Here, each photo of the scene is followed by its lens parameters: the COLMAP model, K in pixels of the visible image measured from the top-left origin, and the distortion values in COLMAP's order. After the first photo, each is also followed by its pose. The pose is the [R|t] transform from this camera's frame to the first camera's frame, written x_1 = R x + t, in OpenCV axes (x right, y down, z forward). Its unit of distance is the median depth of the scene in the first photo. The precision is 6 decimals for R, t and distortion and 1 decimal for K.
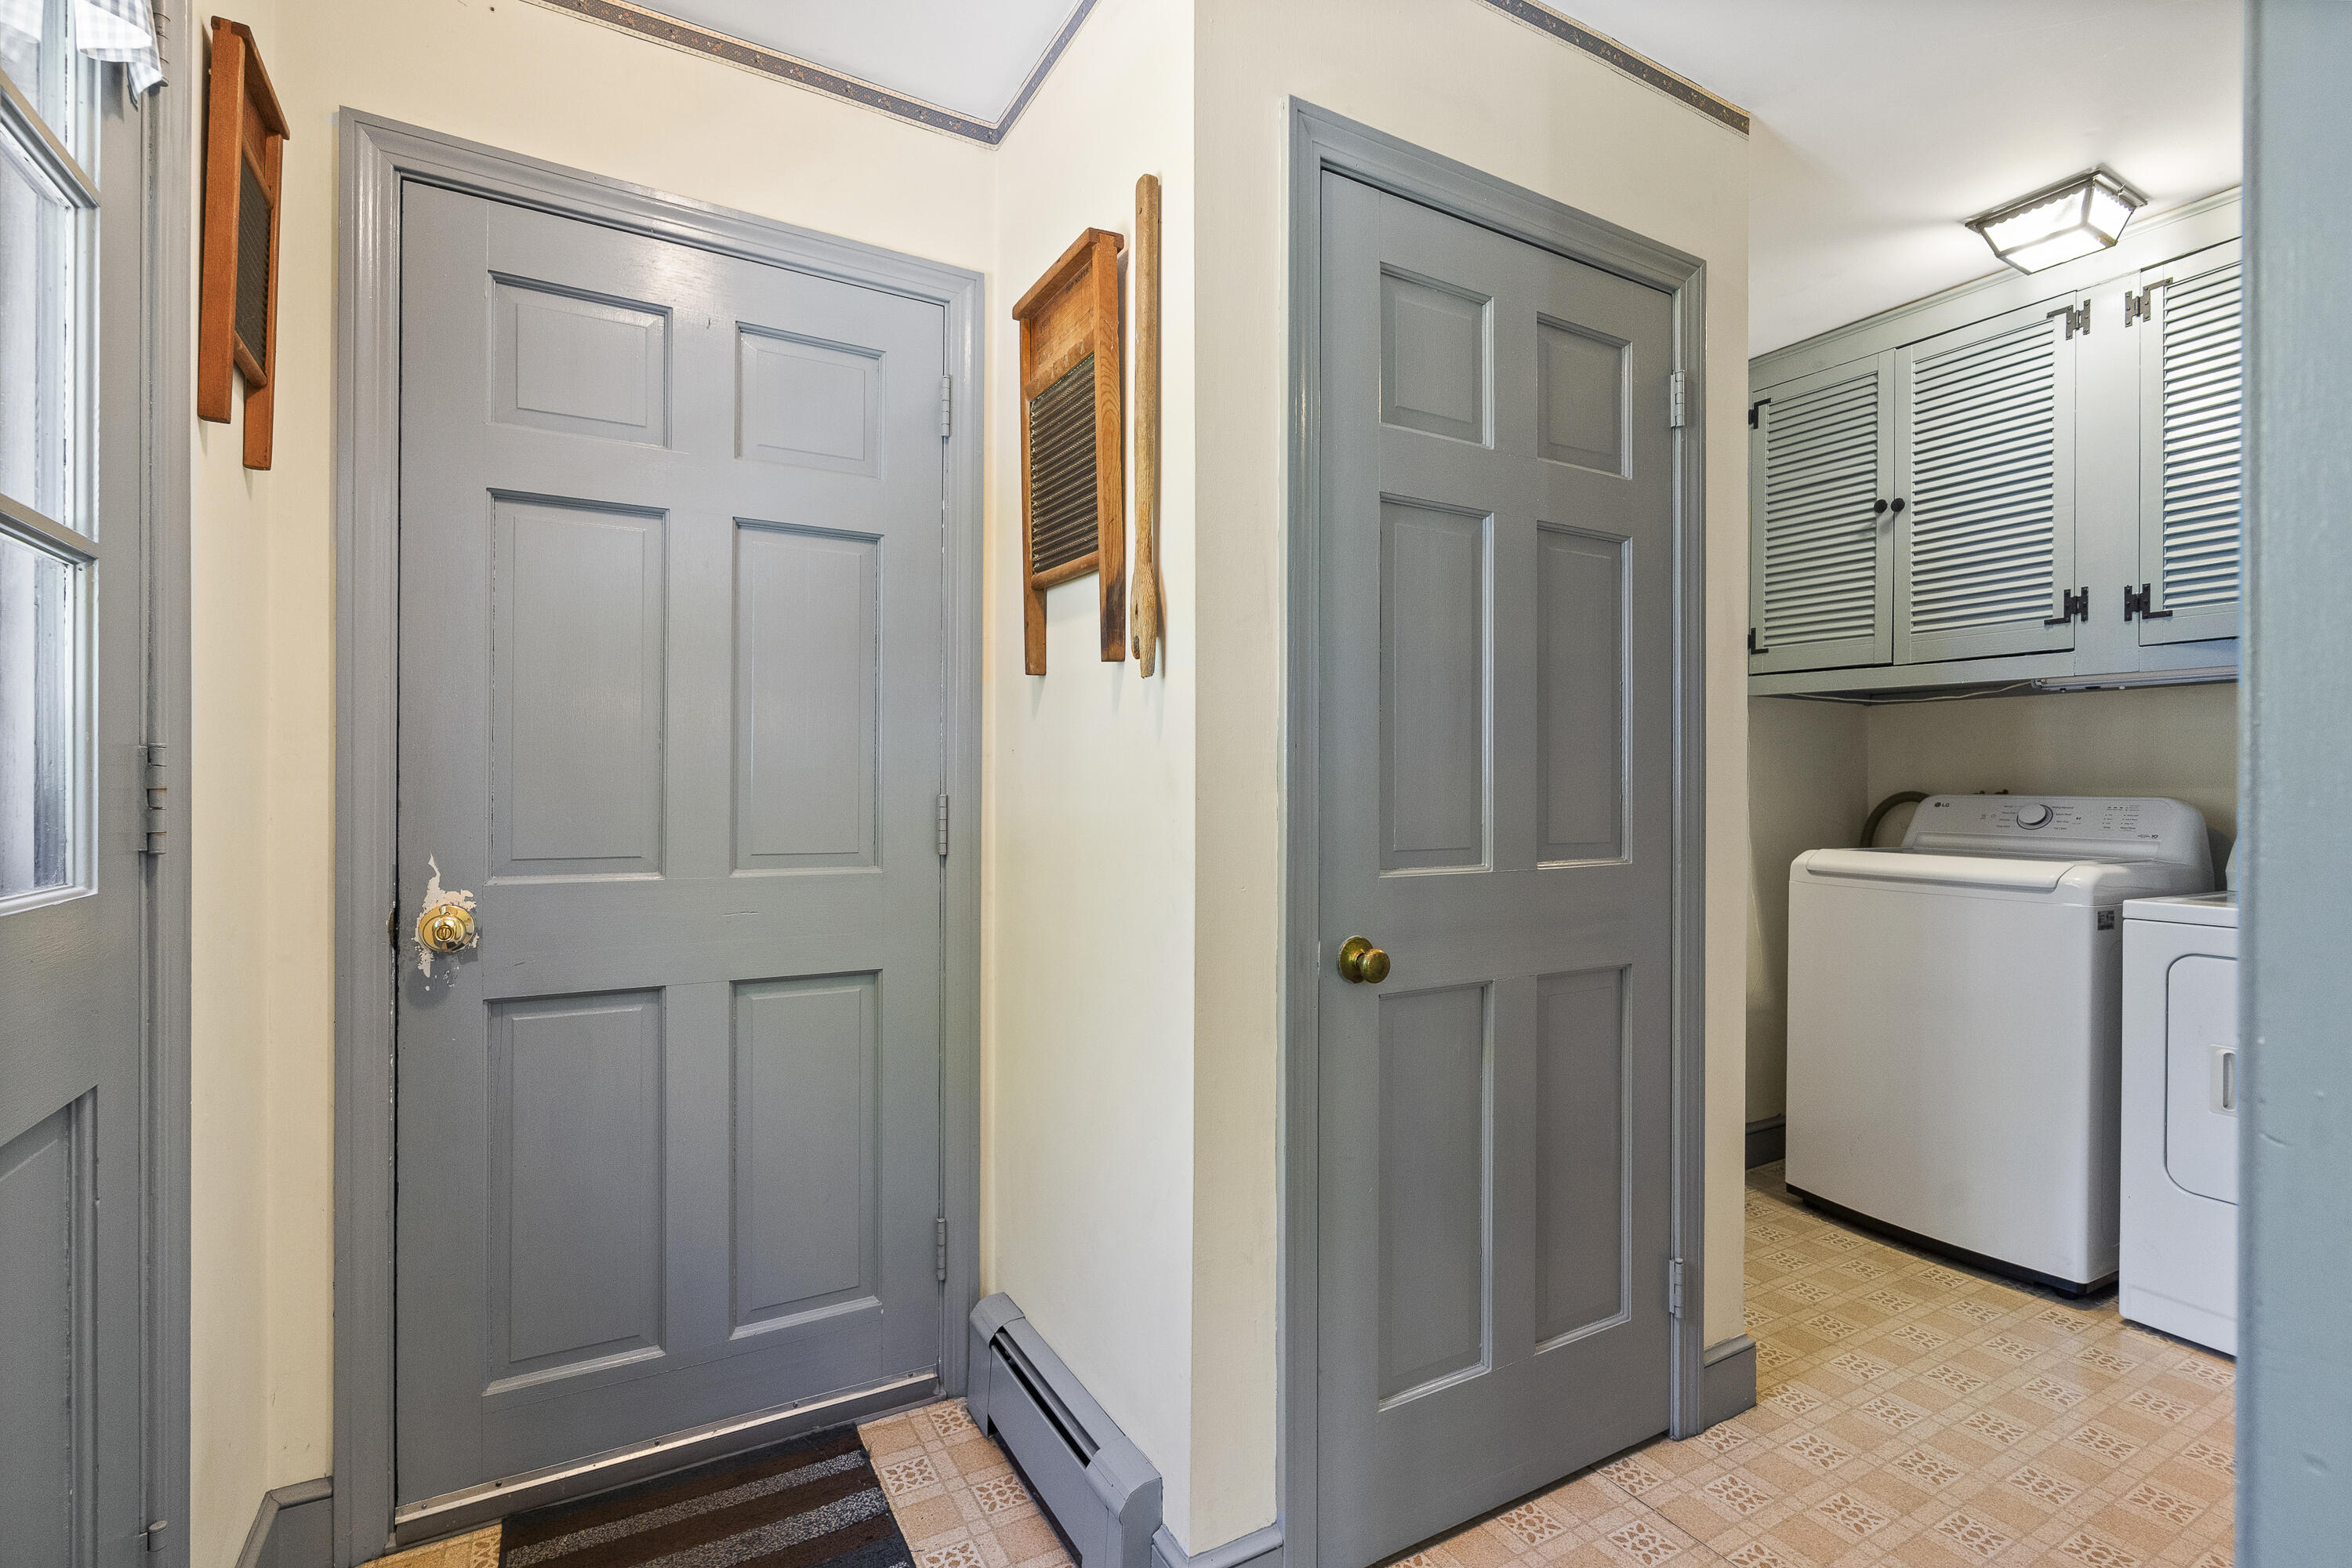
lens RADIAL K [[1088.0, 0, 1170.4], [0, 1088.0, 786.4], [0, 0, 1]] dist [0.001375, 0.000374]
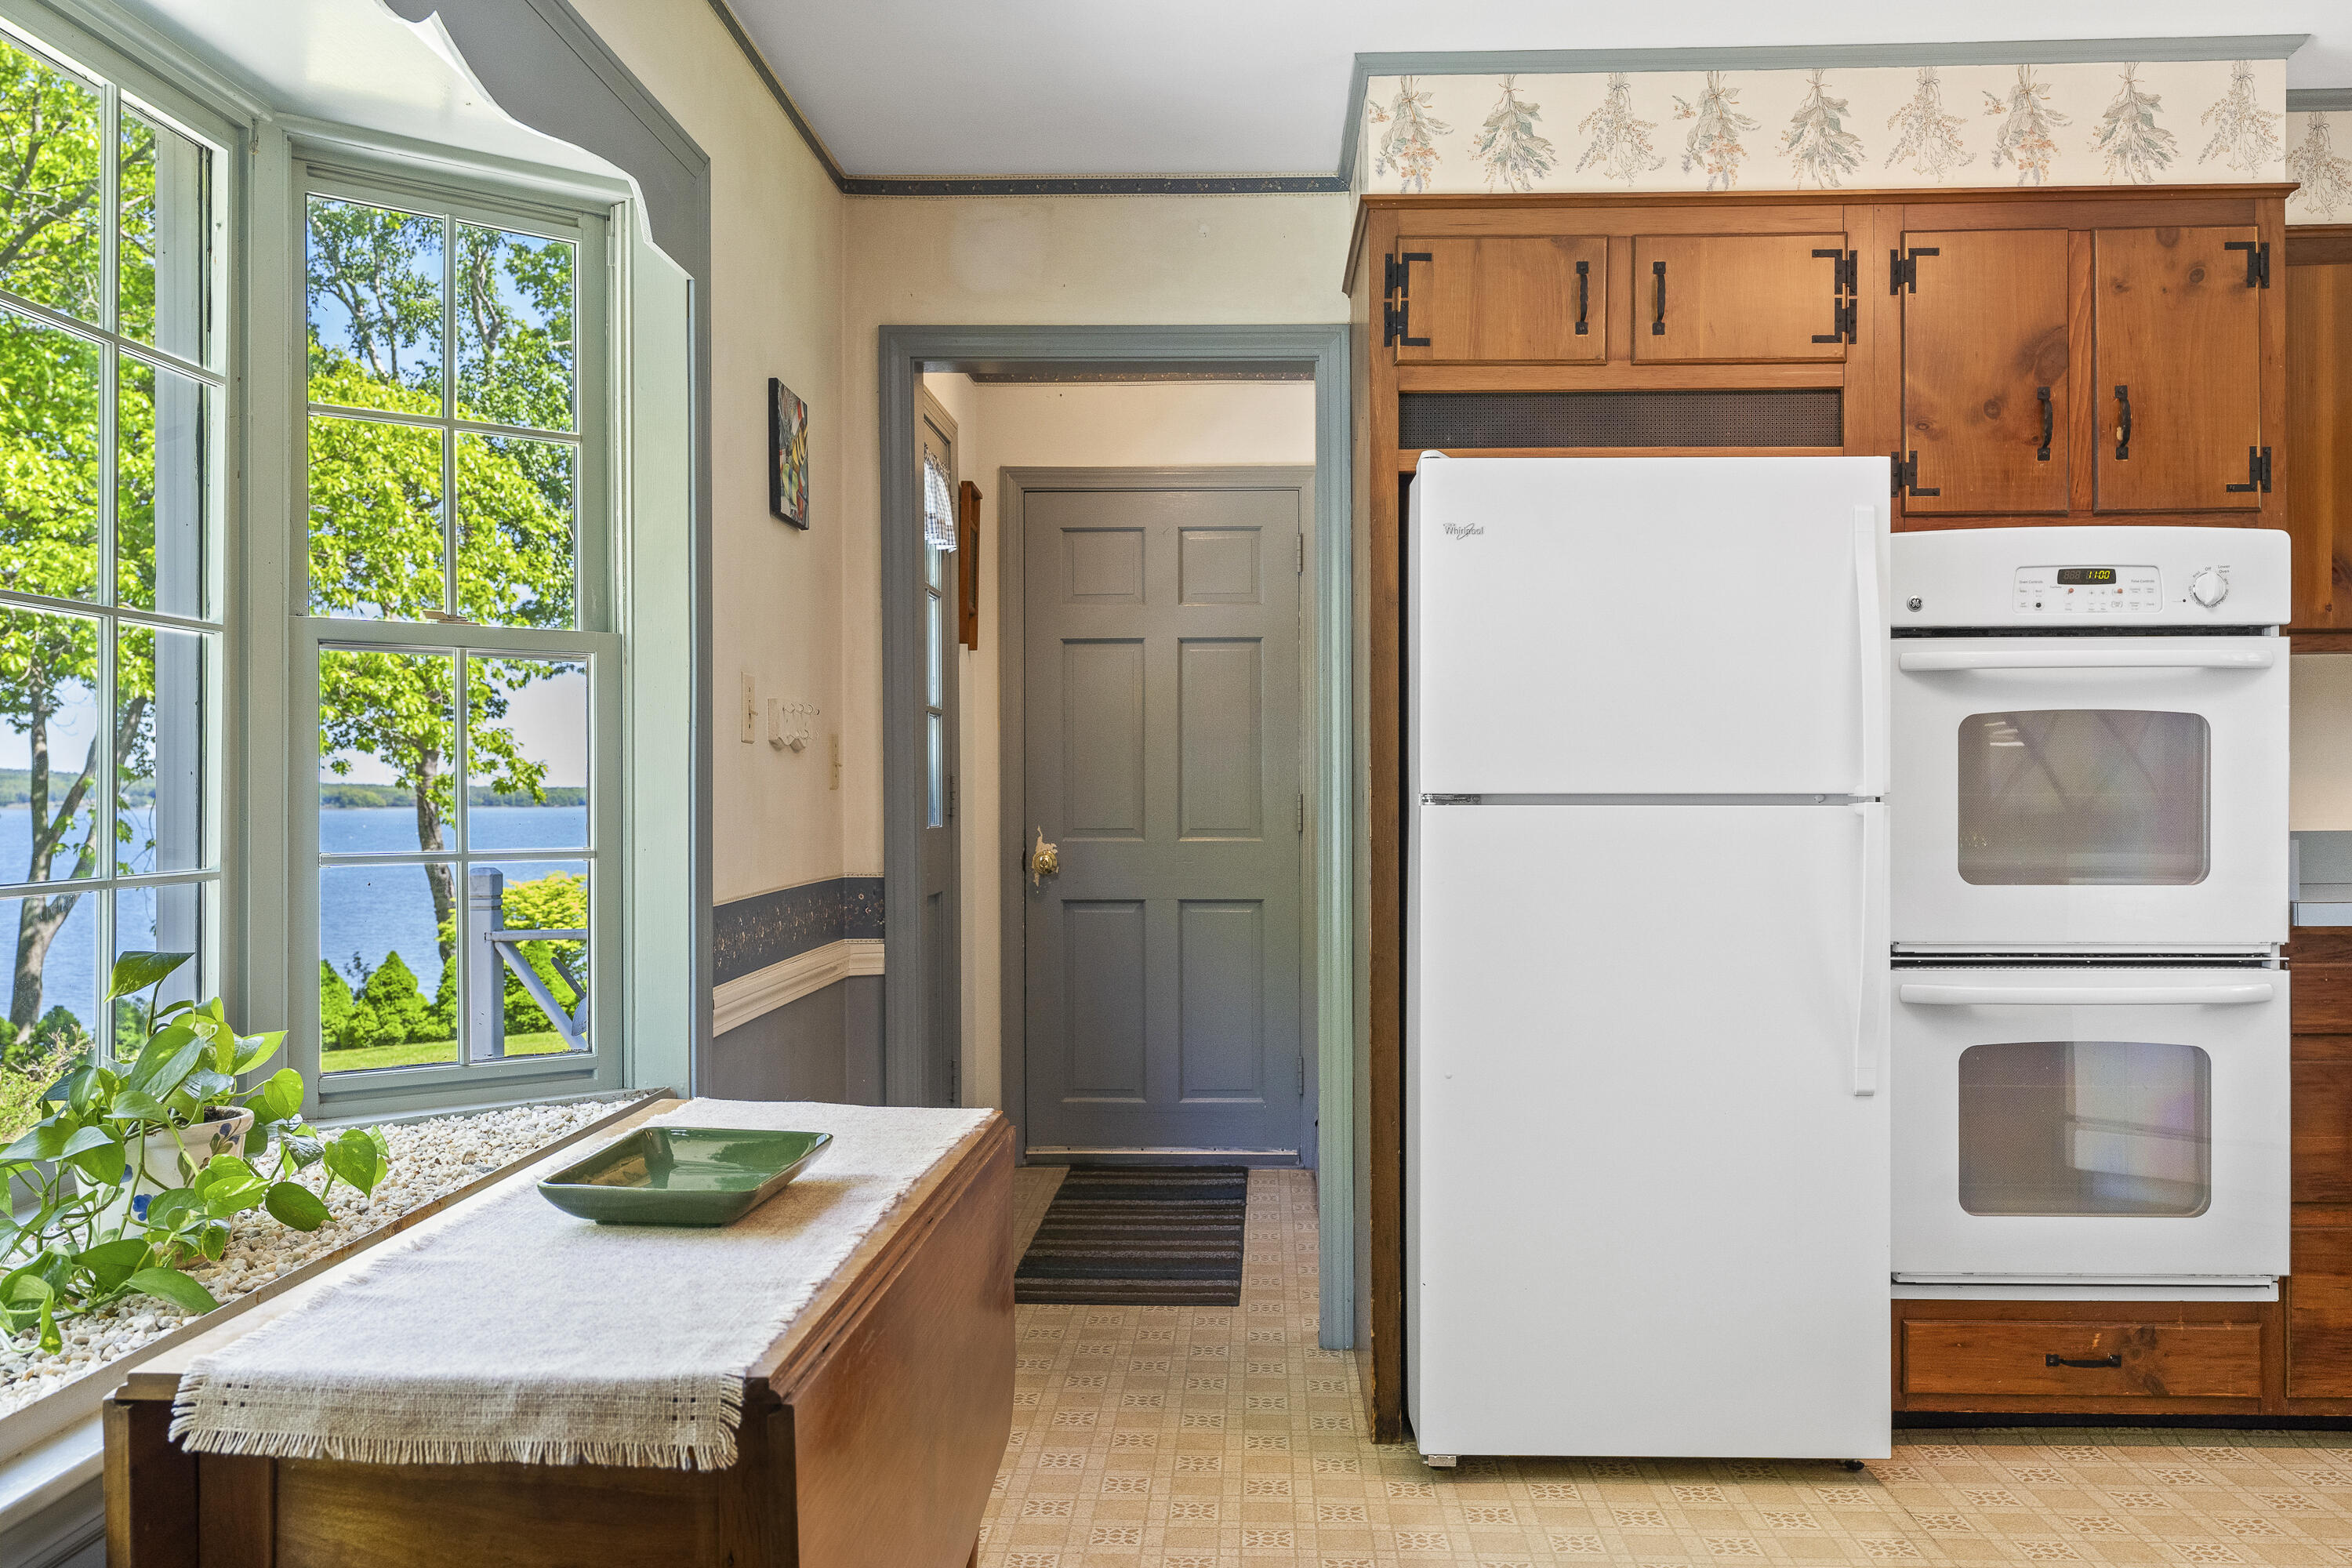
lens RADIAL K [[2024.8, 0, 1168.9], [0, 2024.8, 802.7], [0, 0, 1]] dist [0.020216, 0.002001]
pose [[0.849941, -0.005213, -0.526851, 1.377860], [0.006177, 0.999981, 0.000071, 0.021926], [0.526841, -0.003315, 0.849957, -1.889321]]
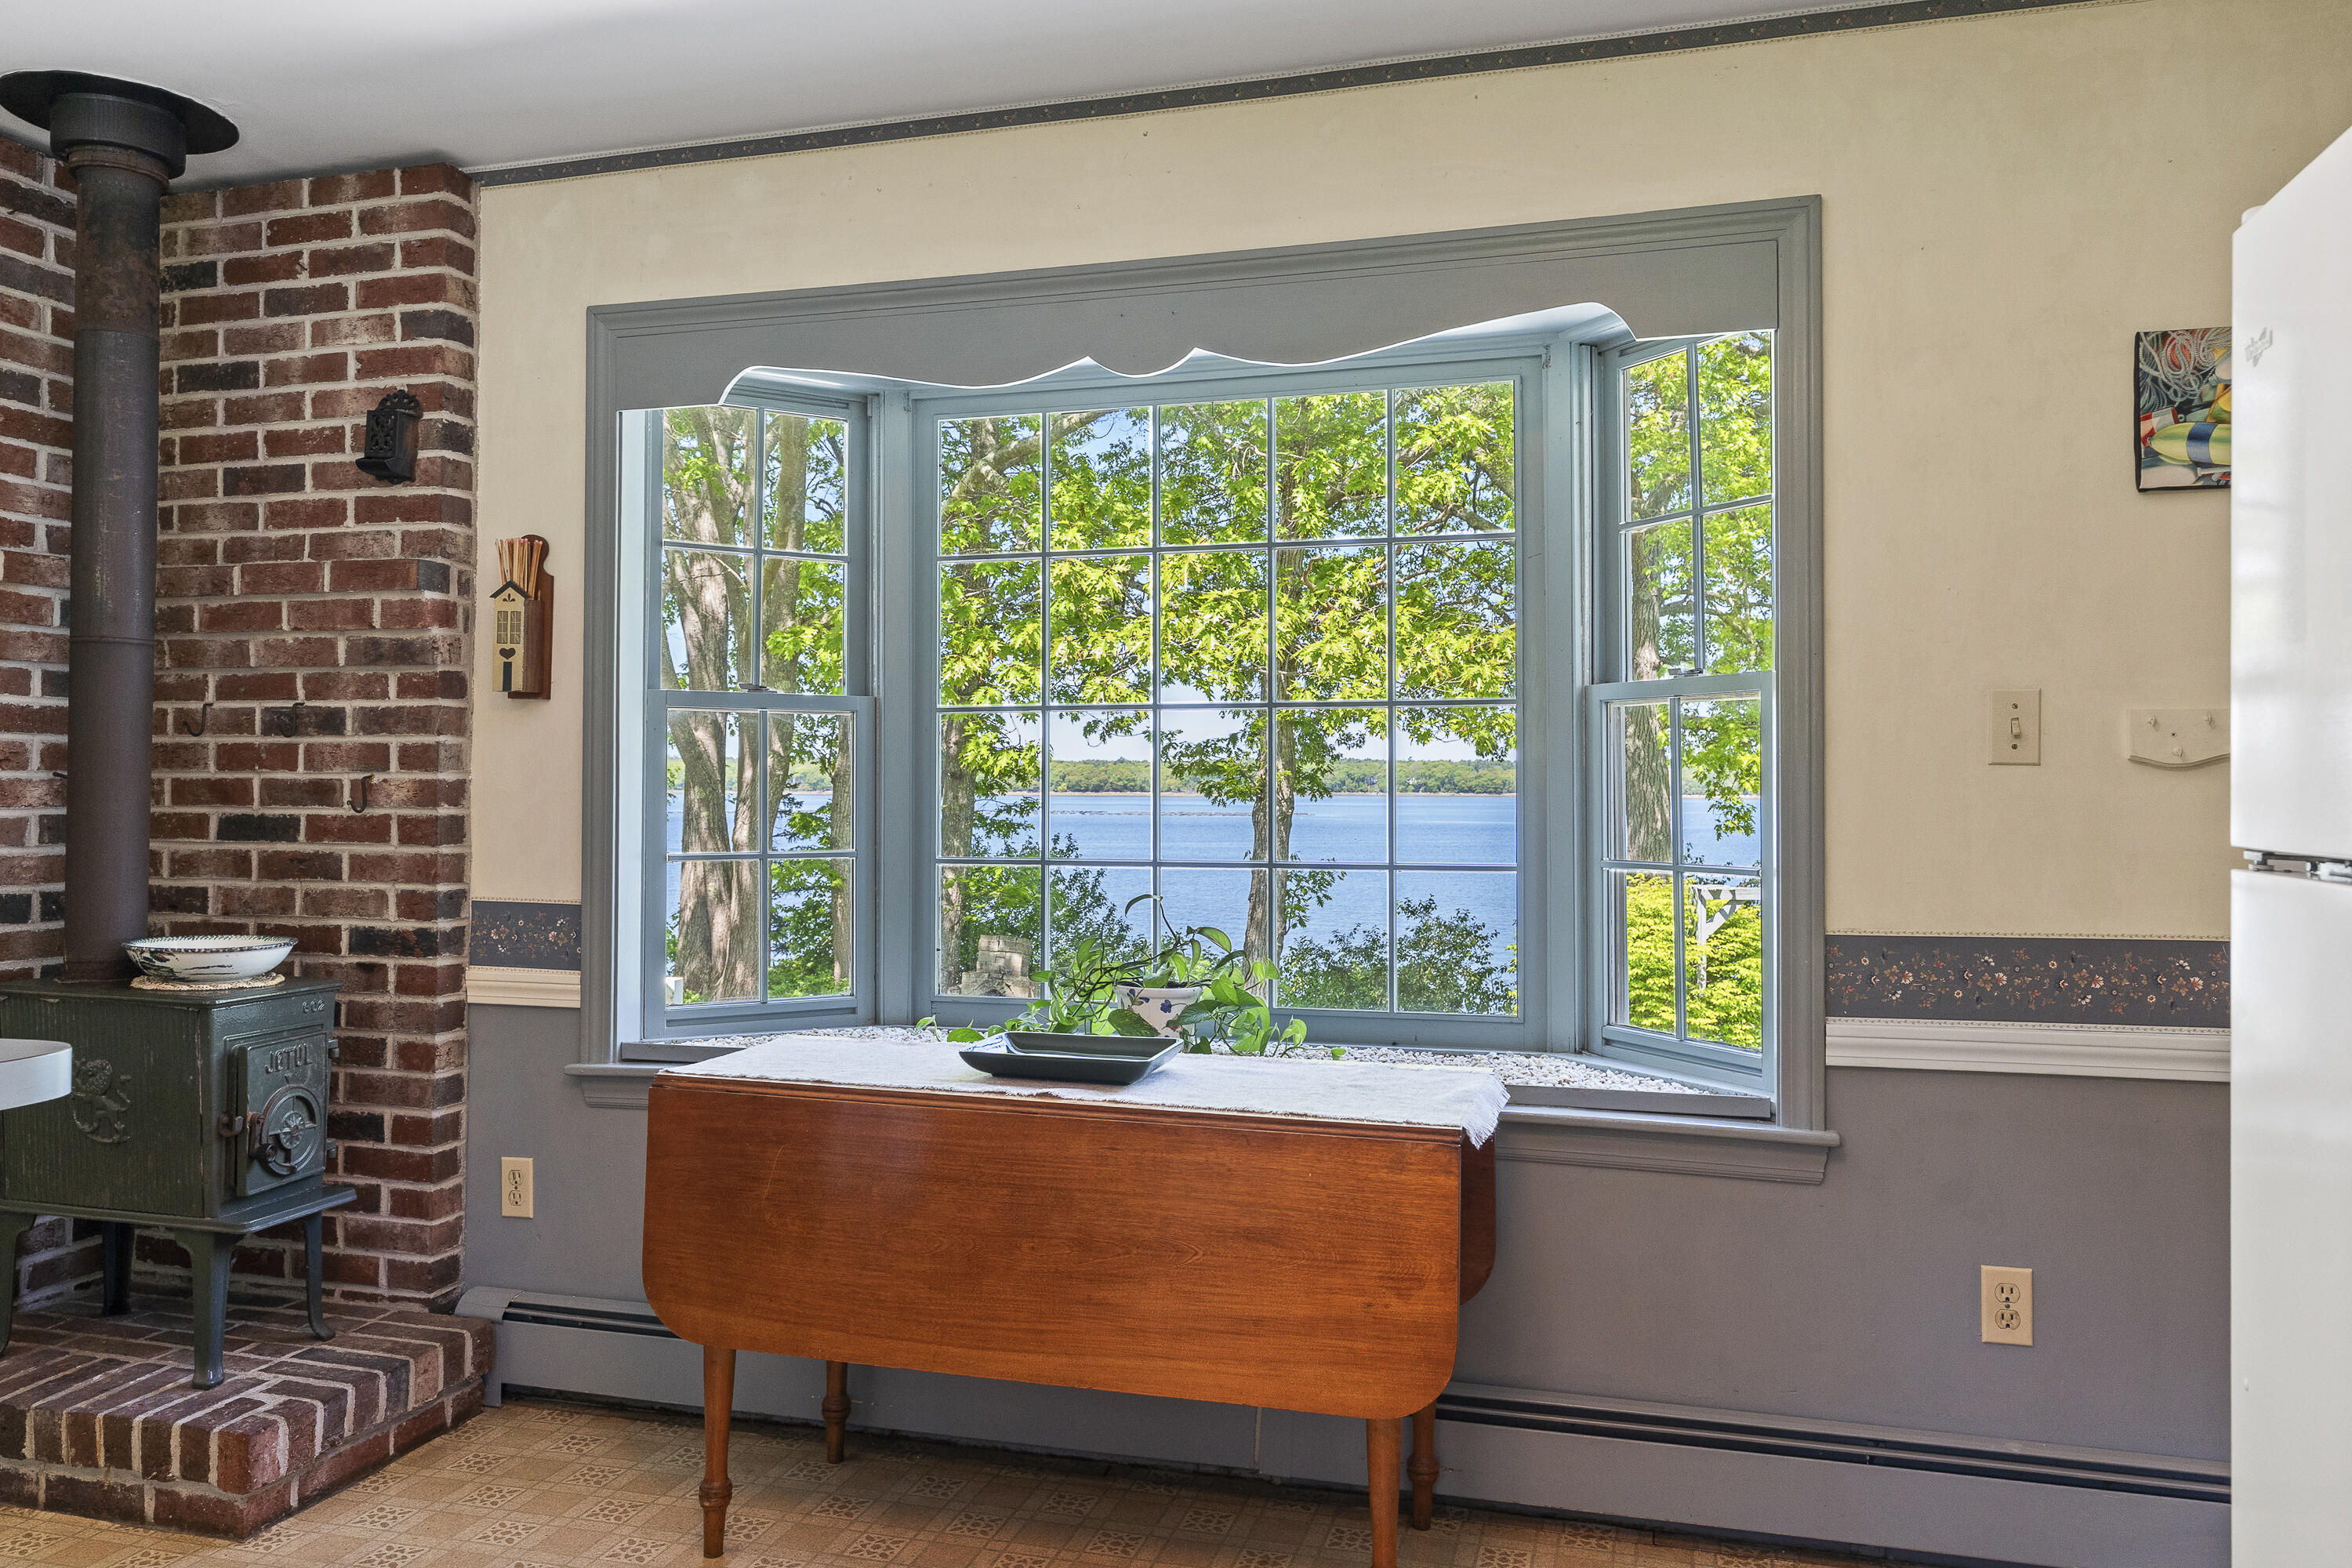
lens RADIAL K [[1700.2, 0, 1159.2], [0, 1700.2, 749.9], [0, 0, 1]] dist [0.008084, 0.000278]
pose [[-0.710628, -0.023416, -0.703178, 1.573469], [-0.007624, 0.999644, -0.025583, -0.007615], [0.703527, -0.012819, -0.710553, 0.034942]]
